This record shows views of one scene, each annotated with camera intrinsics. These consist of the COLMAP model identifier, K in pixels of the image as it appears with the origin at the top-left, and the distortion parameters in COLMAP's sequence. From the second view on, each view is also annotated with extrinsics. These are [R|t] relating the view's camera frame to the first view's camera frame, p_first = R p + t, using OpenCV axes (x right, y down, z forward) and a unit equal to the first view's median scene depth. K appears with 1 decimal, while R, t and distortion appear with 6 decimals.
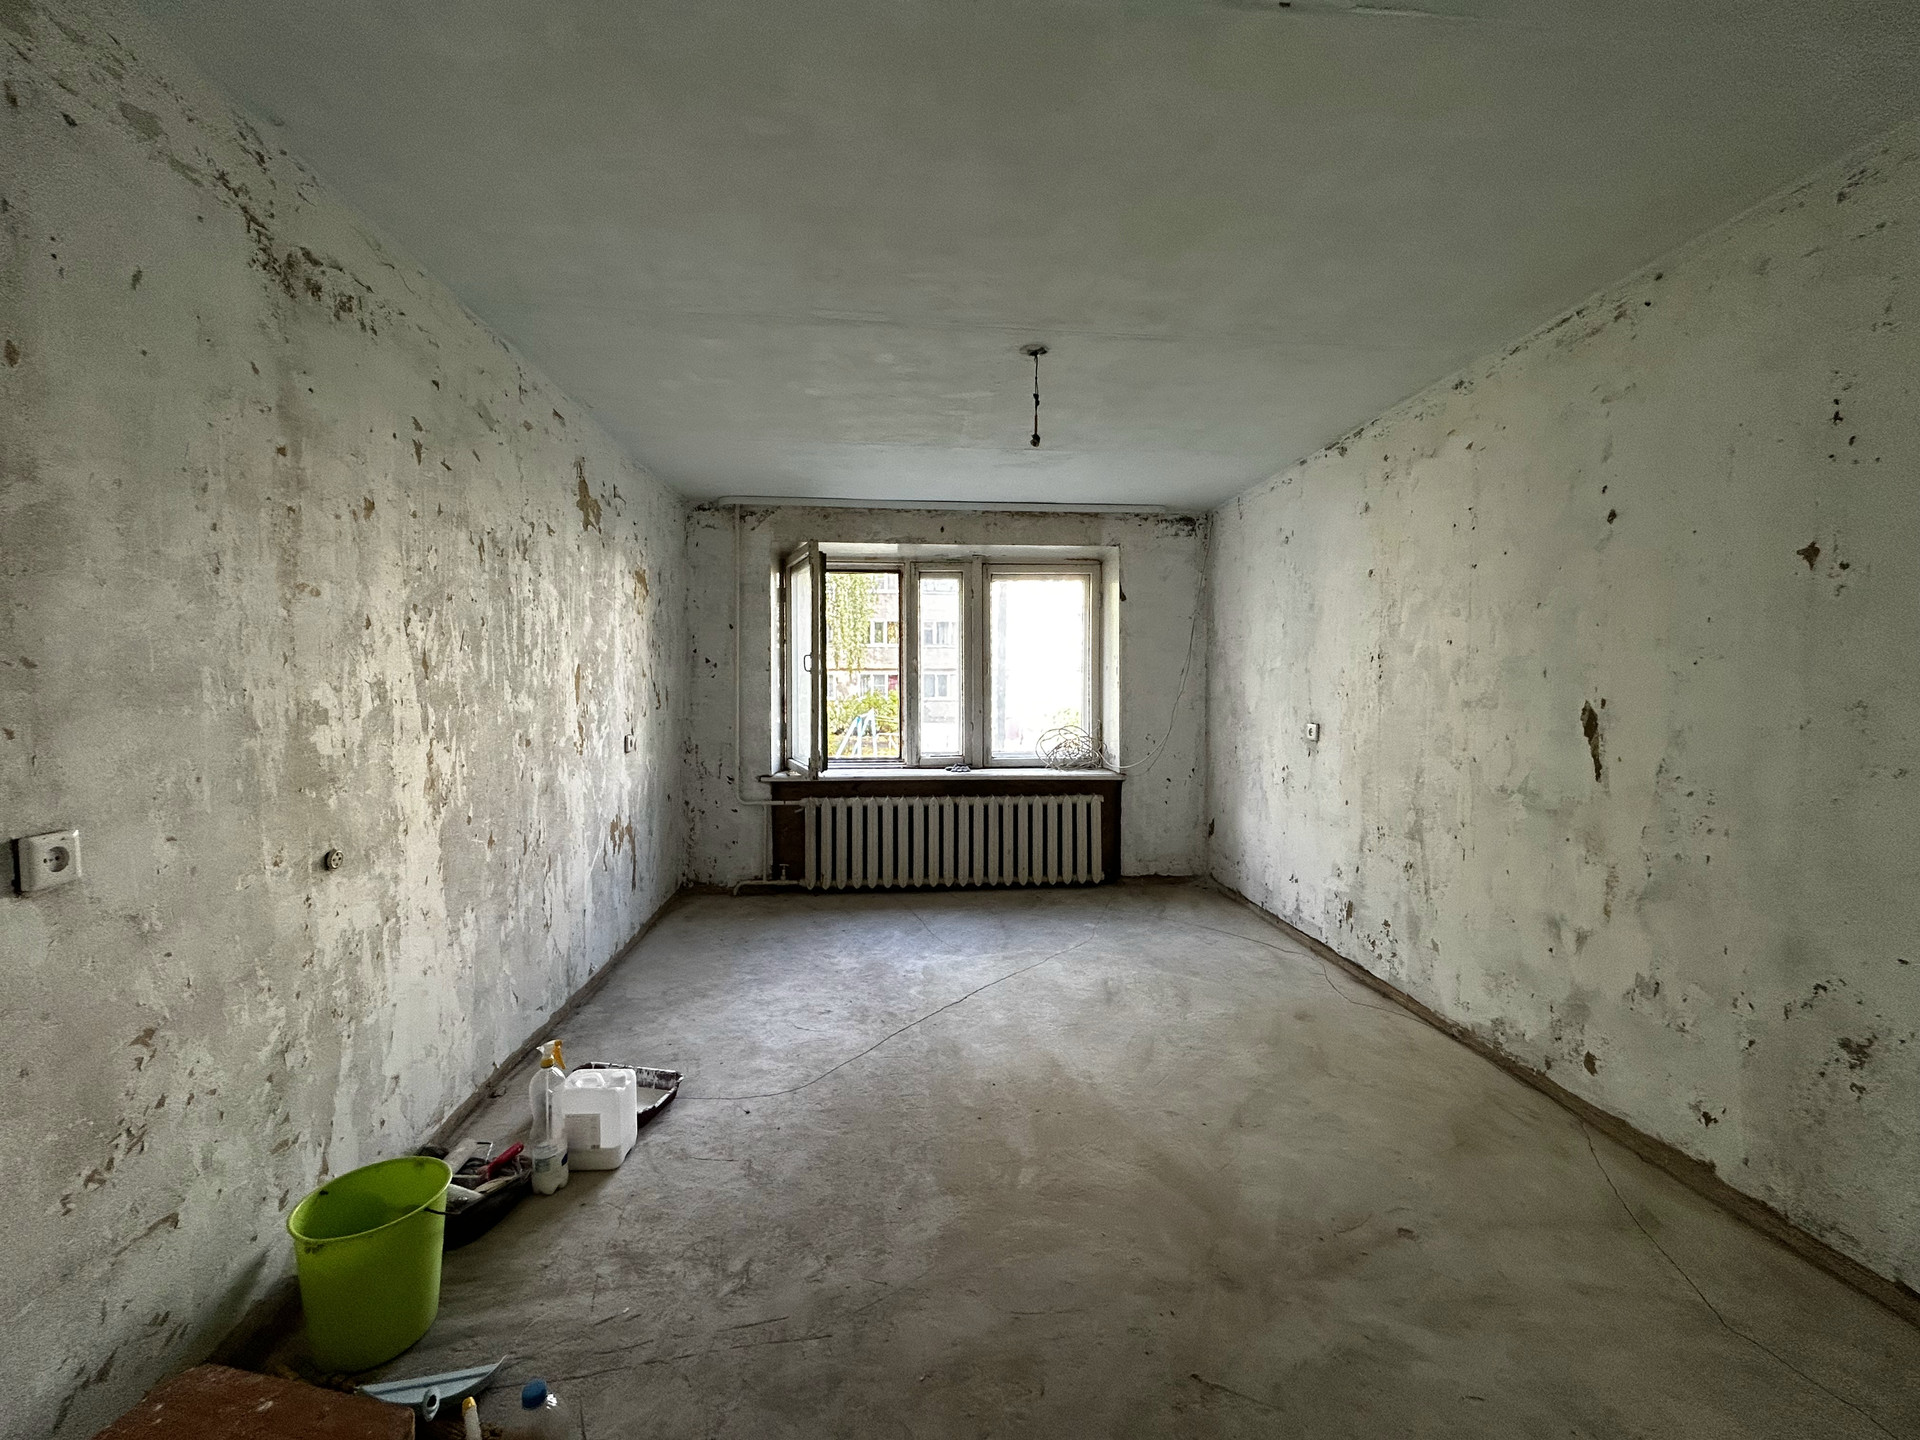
lens RADIAL K [[768.0, 0, 965.4], [0, 768.0, 711.9], [0, 0, 1]] dist [-0.001525, -0.000289]
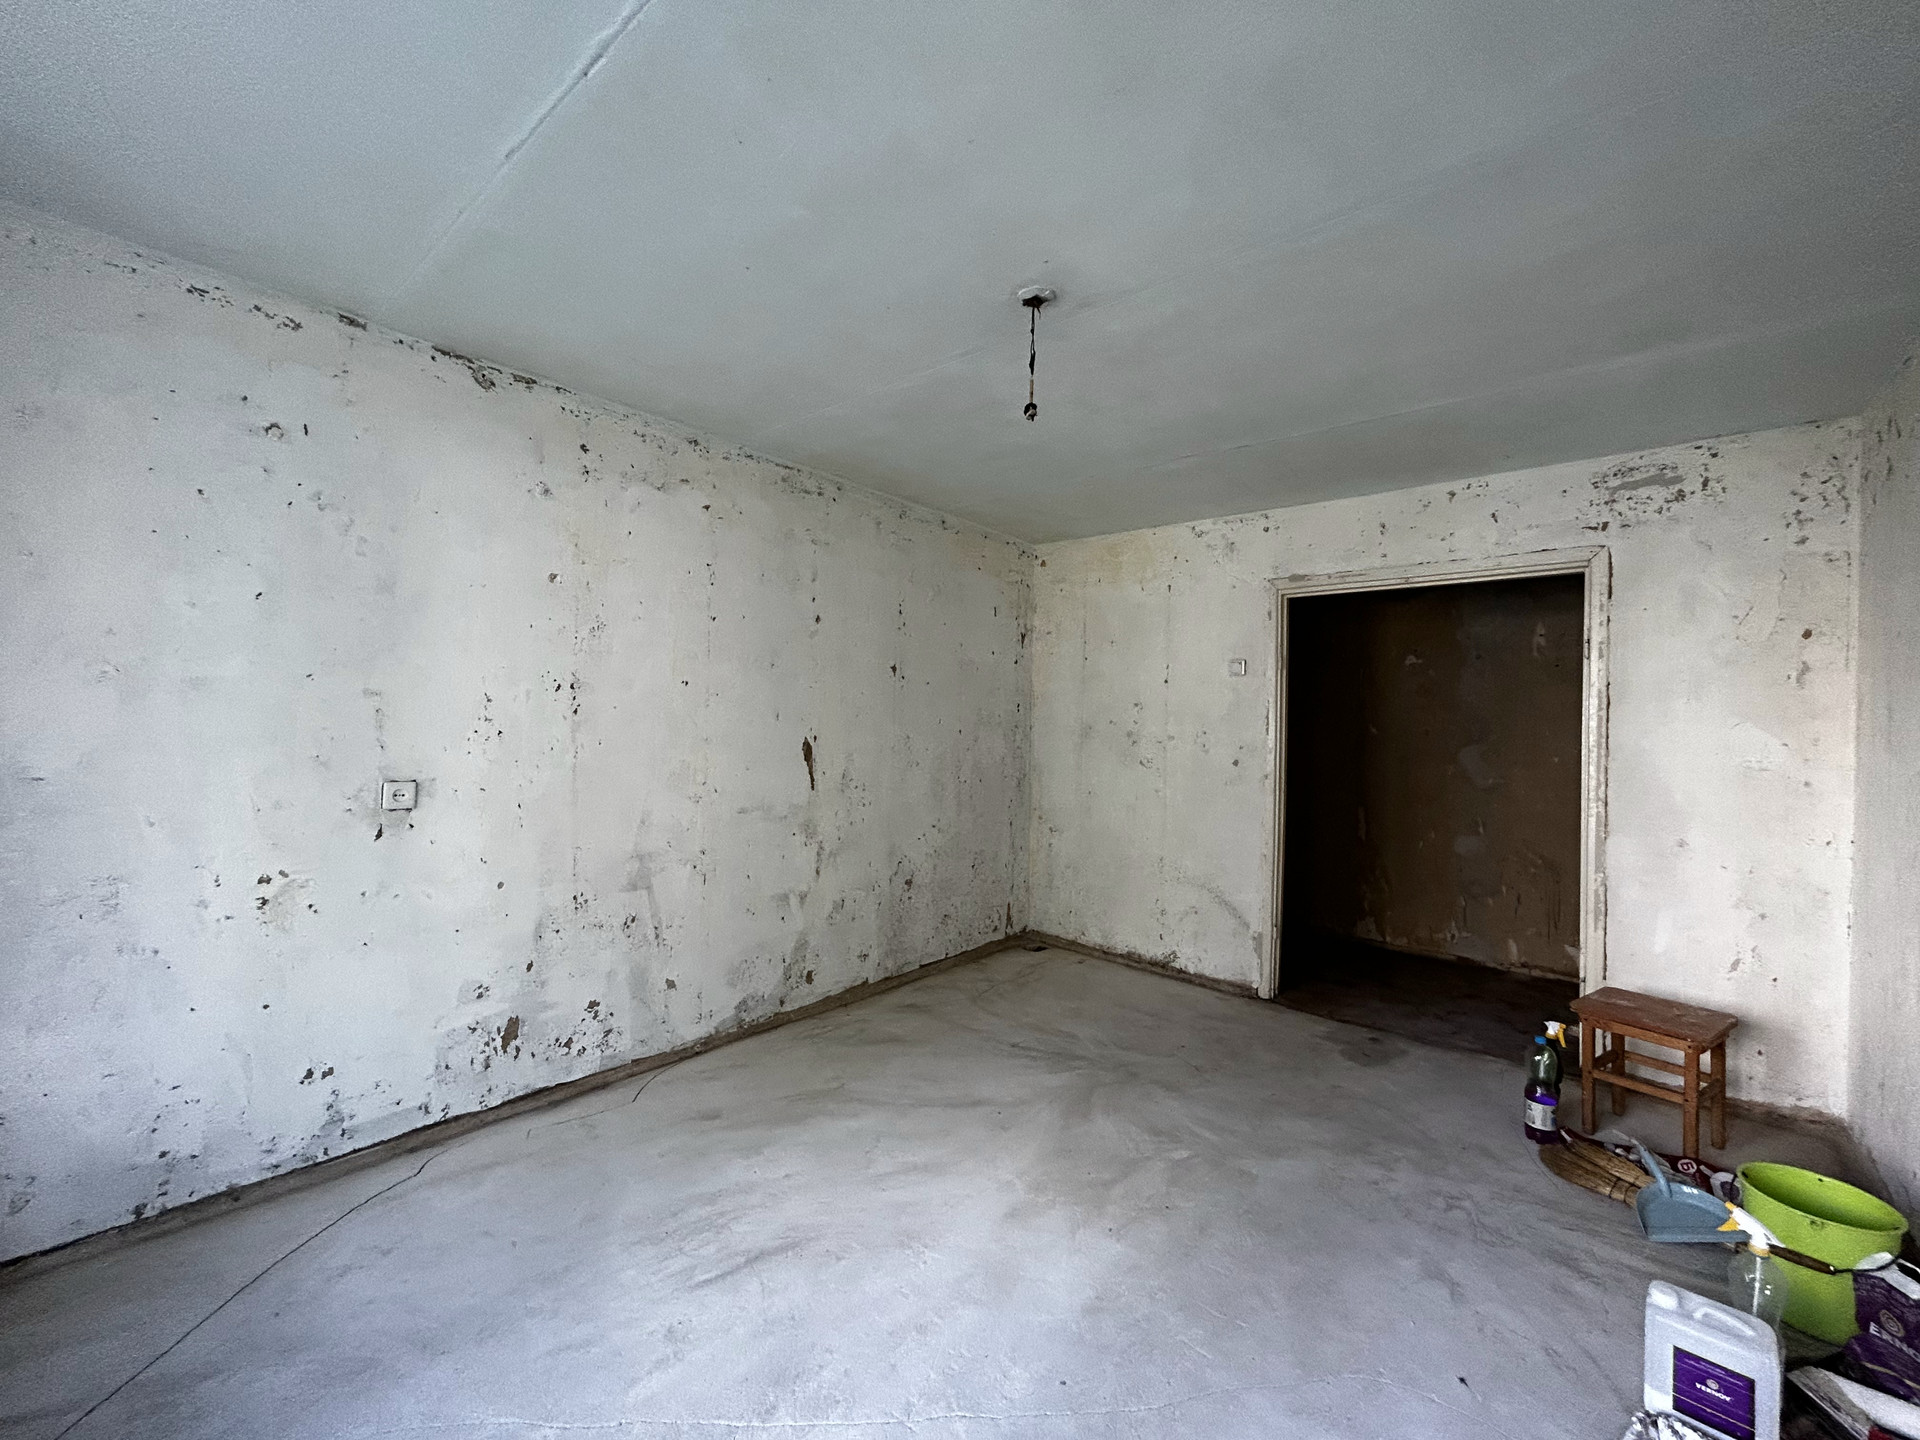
lens RADIAL K [[768.0, 0, 959.3], [0, 768.0, 711.1], [0, 0, 1]] dist [-0.001525, -0.000289]
pose [[-0.690693, -0.005372, 0.723128, -0.373105], [-0.002852, 0.999985, 0.004705, -0.057464], [-0.723142, 0.001187, -0.690698, 1.426826]]
